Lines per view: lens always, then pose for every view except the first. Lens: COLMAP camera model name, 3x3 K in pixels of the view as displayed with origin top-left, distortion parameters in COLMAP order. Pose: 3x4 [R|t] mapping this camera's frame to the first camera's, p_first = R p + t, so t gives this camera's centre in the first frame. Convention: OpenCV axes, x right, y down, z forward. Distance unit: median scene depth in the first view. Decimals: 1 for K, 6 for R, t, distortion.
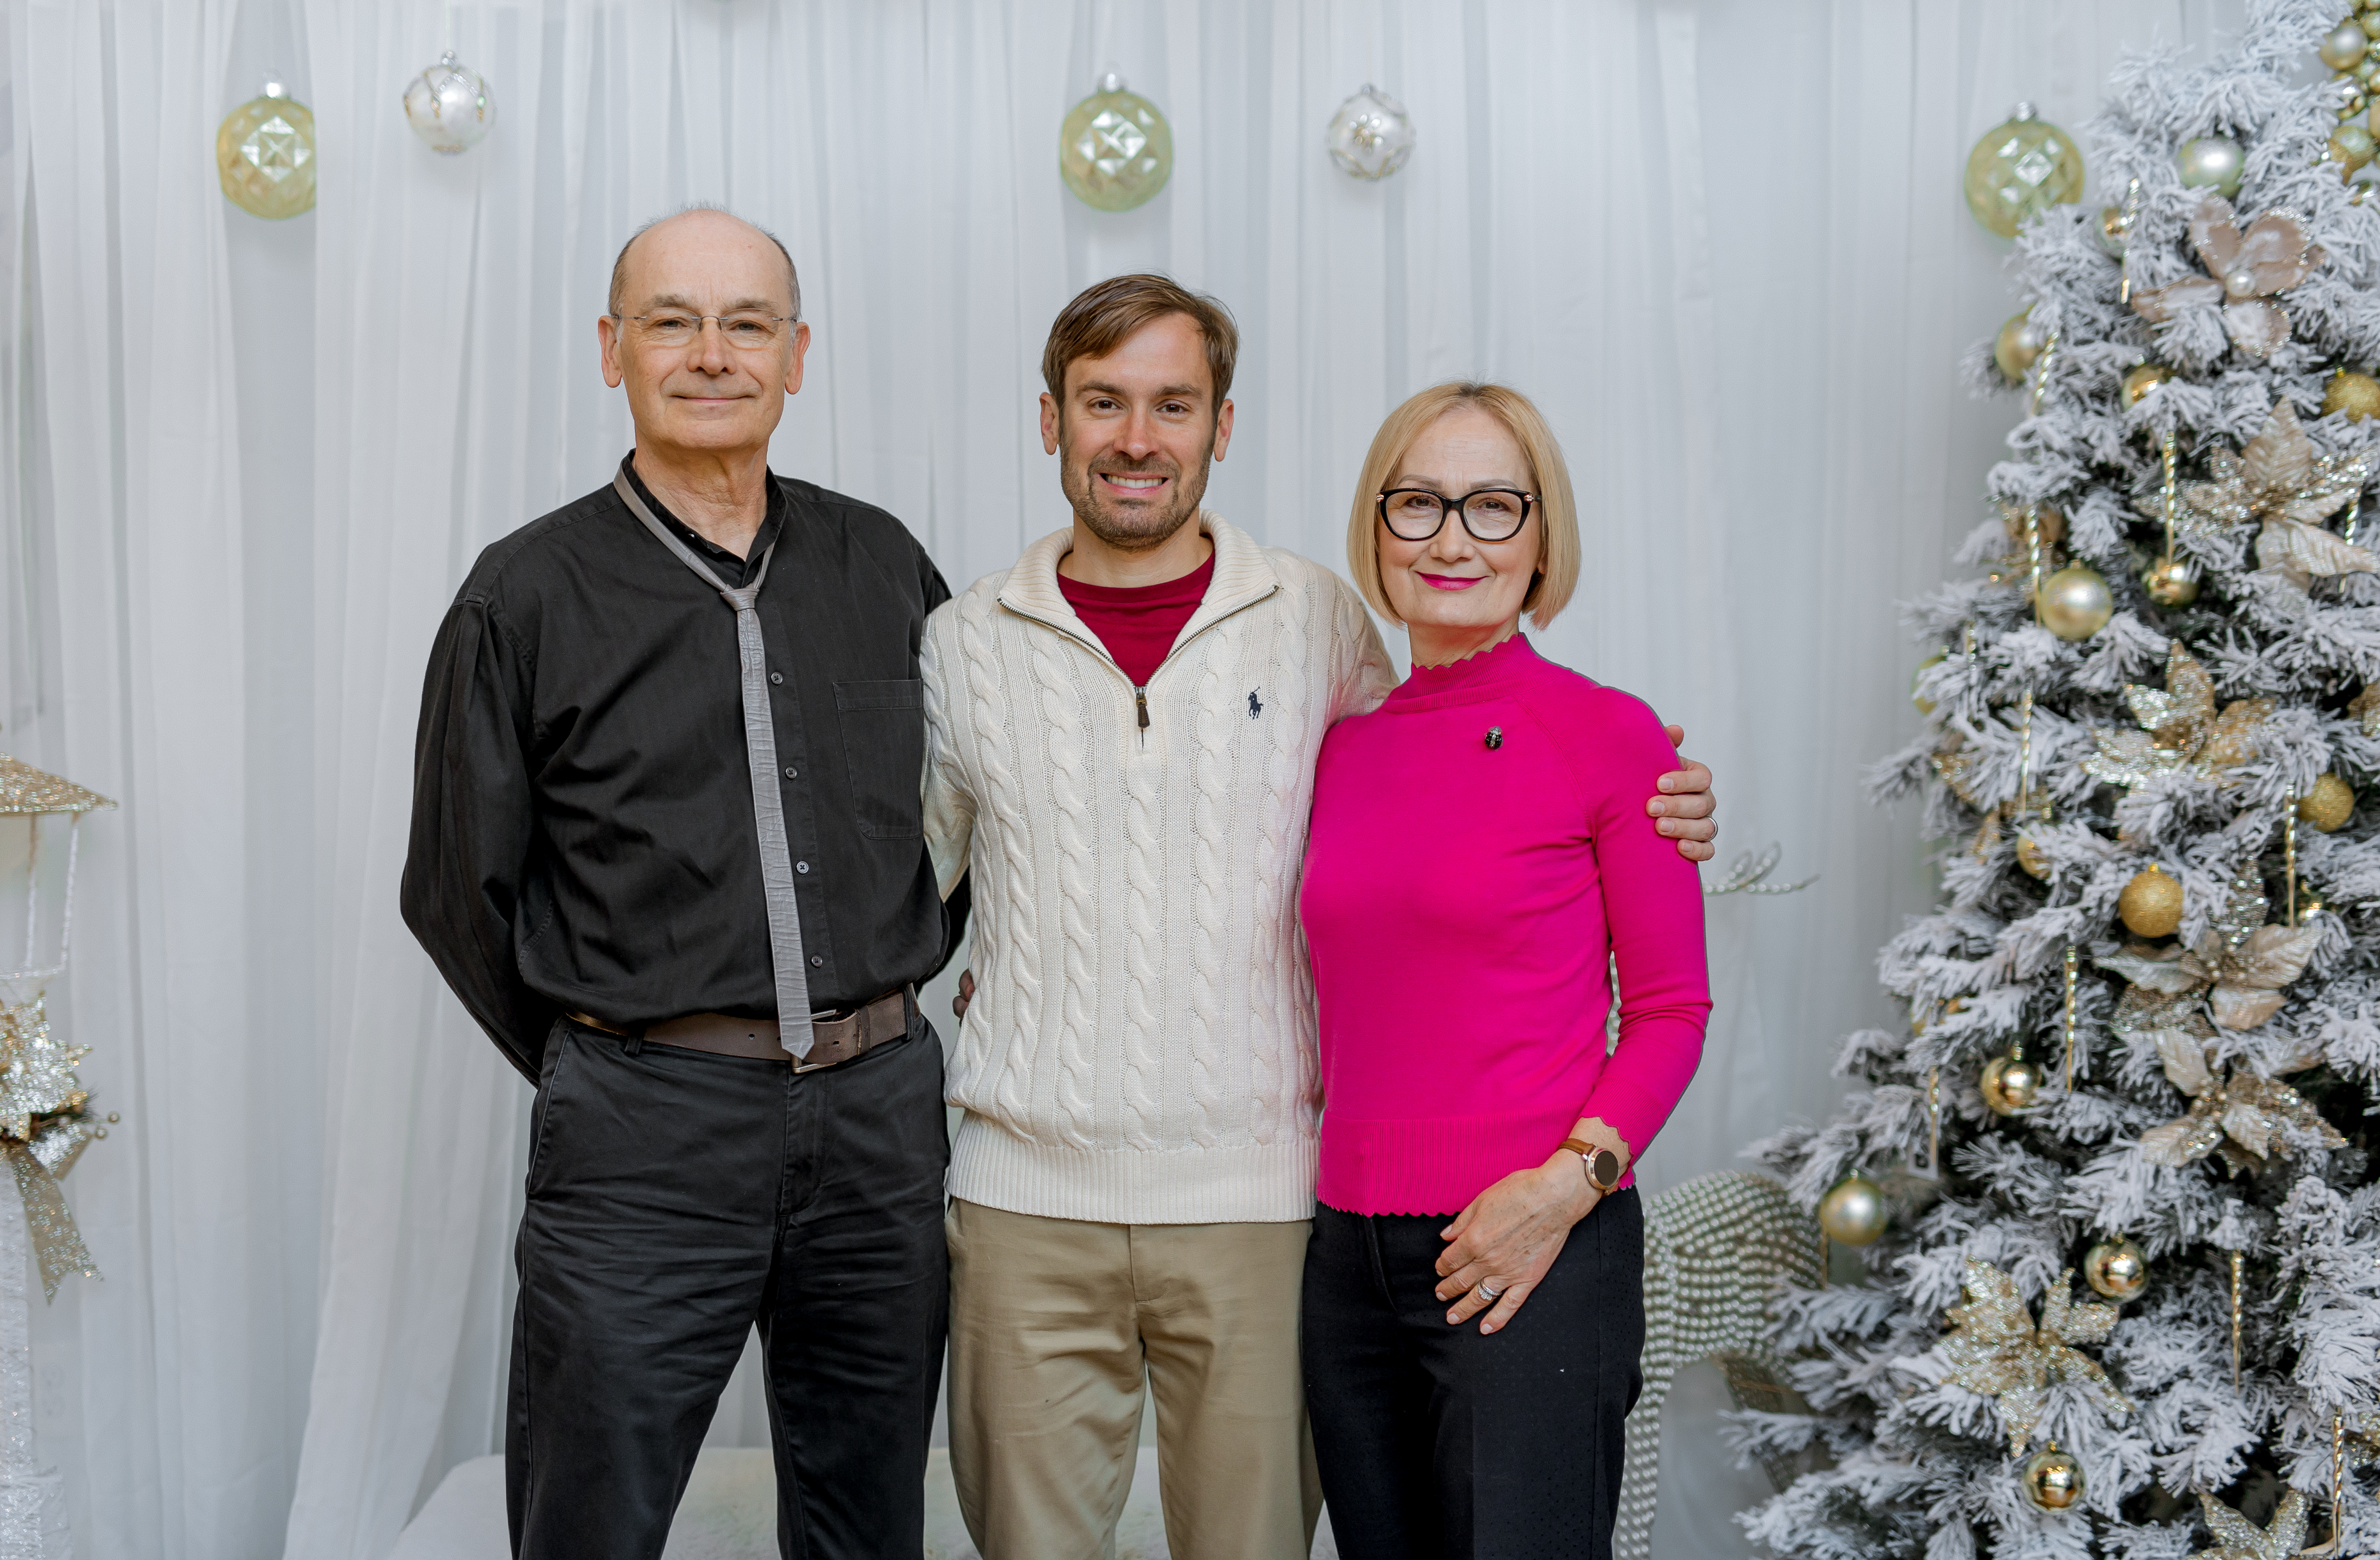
lens RADIAL K [[3523.3, 0, 1188.6], [0, 3523.3, 766.4], [0, 0, 1]] dist [0.009368, 0.000000]
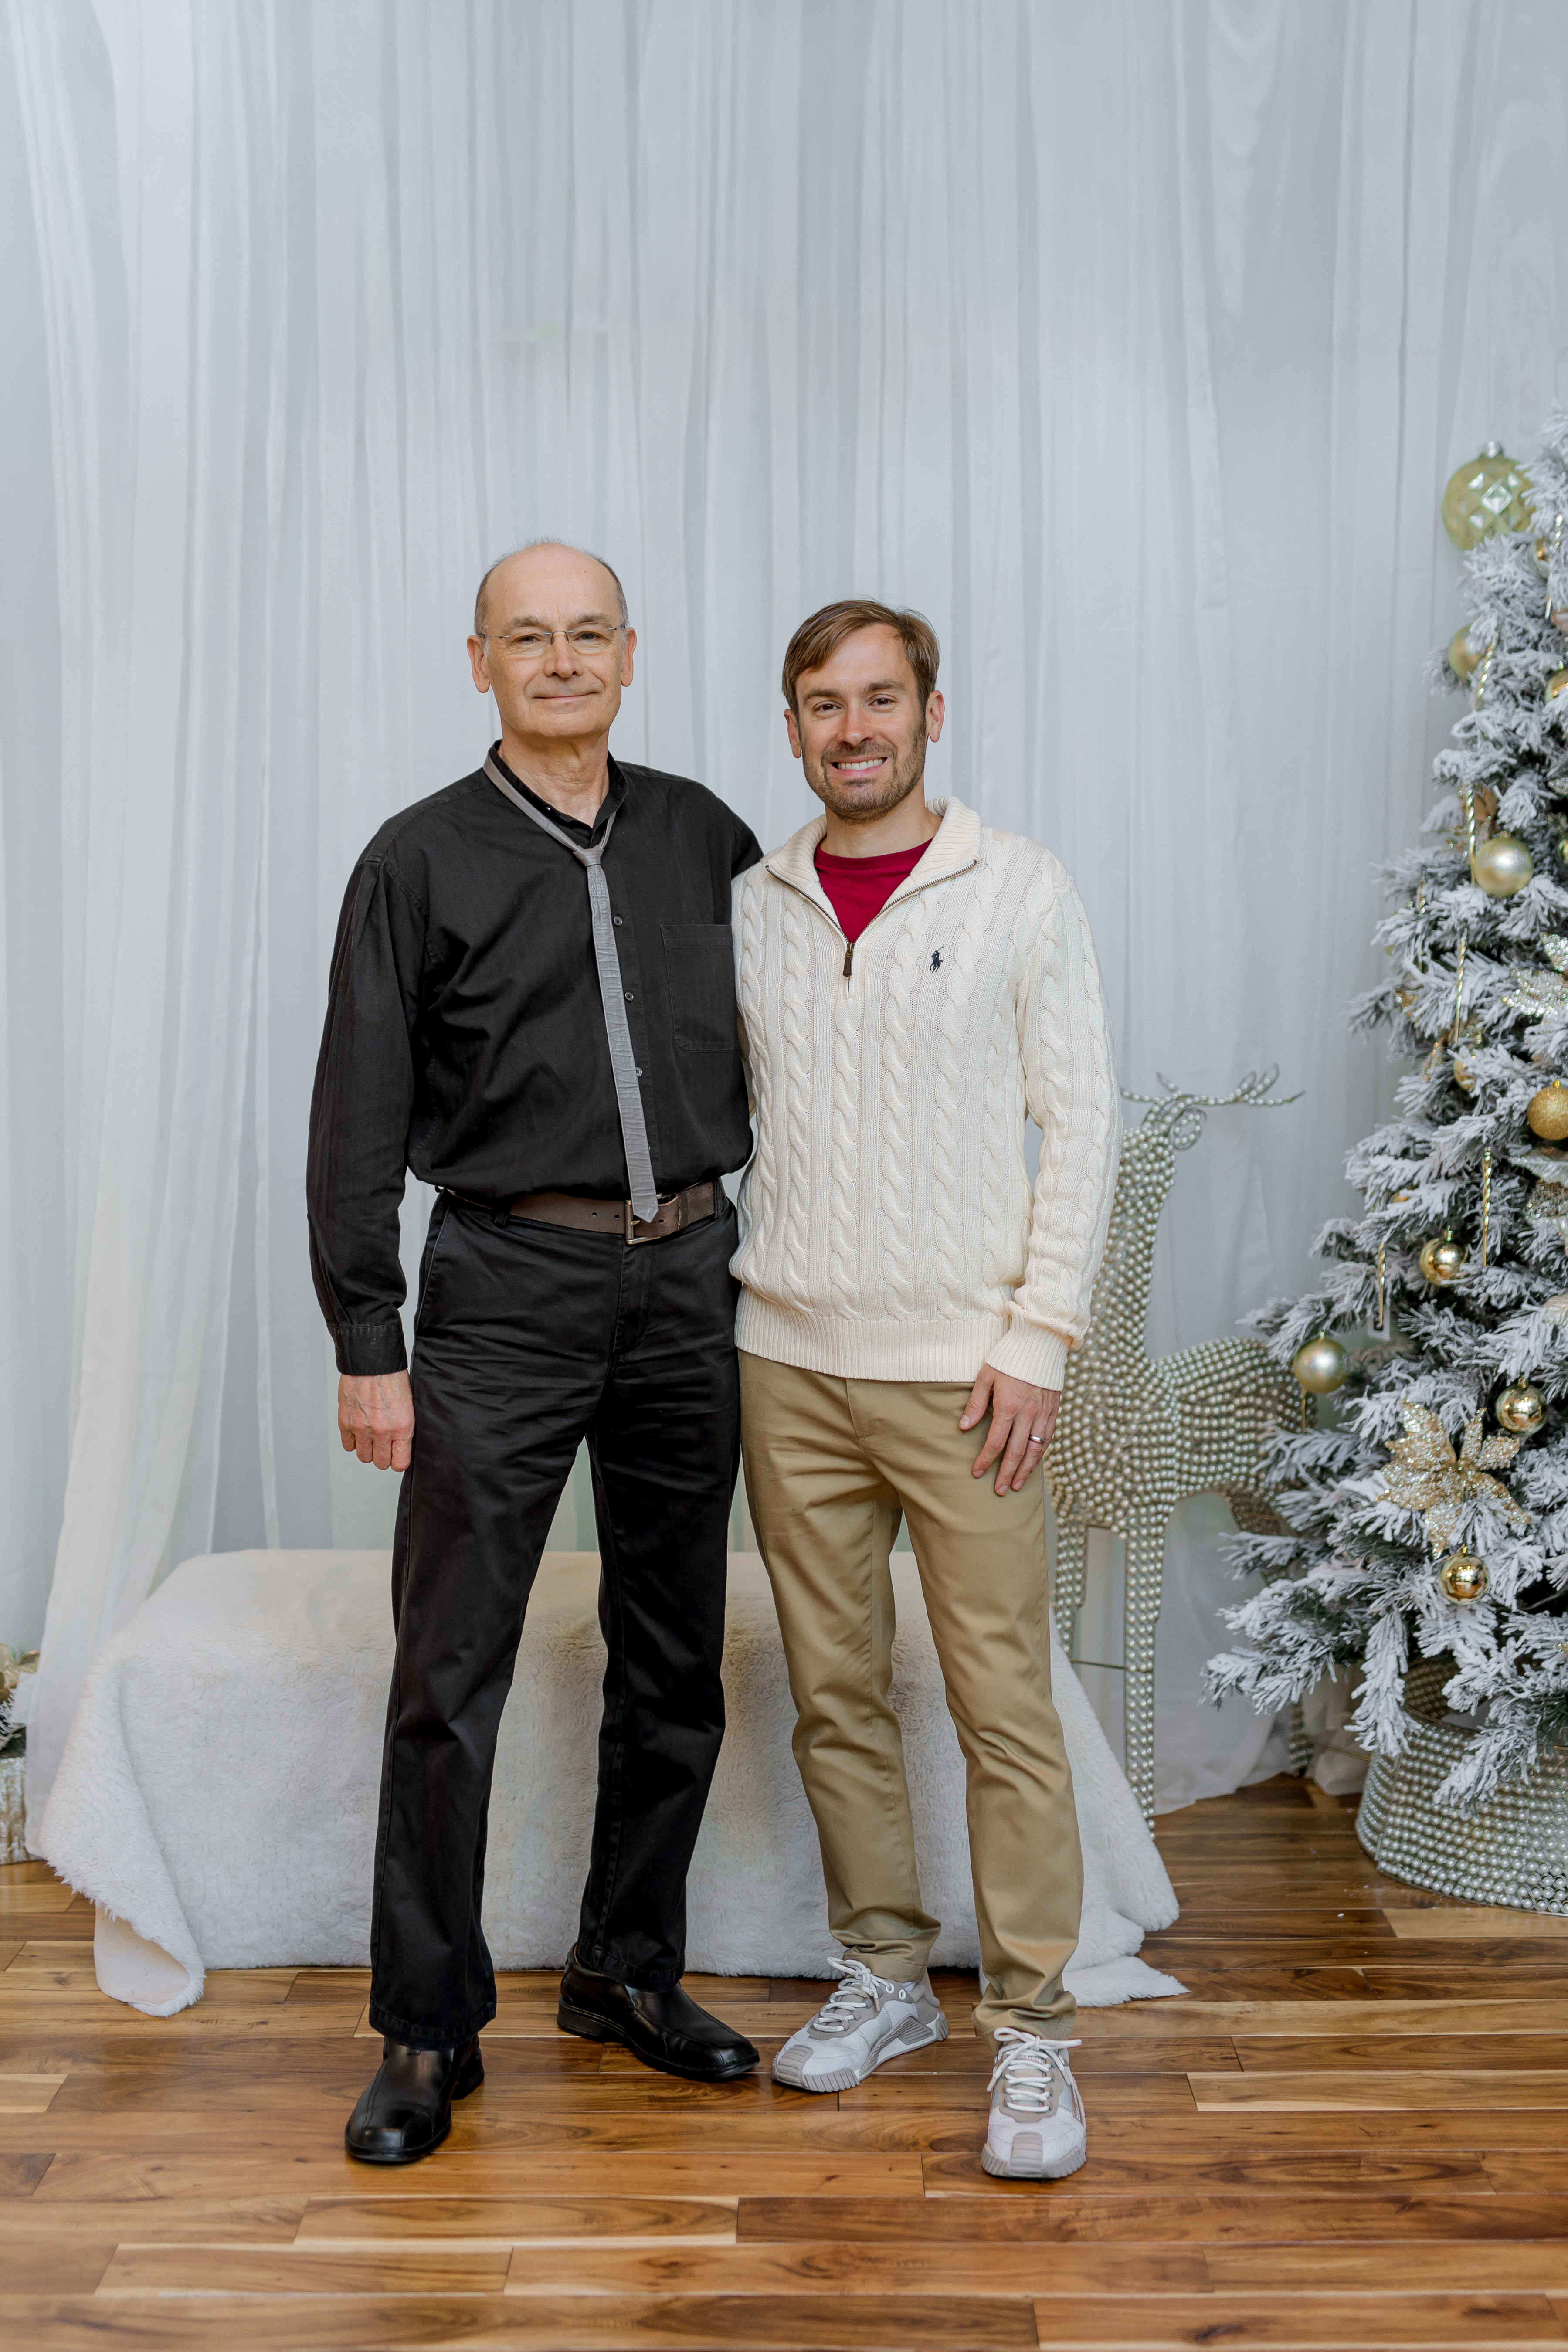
lens RADIAL K [[3276.0, 0, 788.6], [0, 3276.0, 1186.0], [0, 0, 1]] dist [-0.004250, 0.000000]
pose [[0.999682, 0.006429, -0.024373, 0.032901], [-0.005075, 0.998462, 0.055204, 0.002563], [0.024690, -0.055063, 0.998178, -0.138046]]
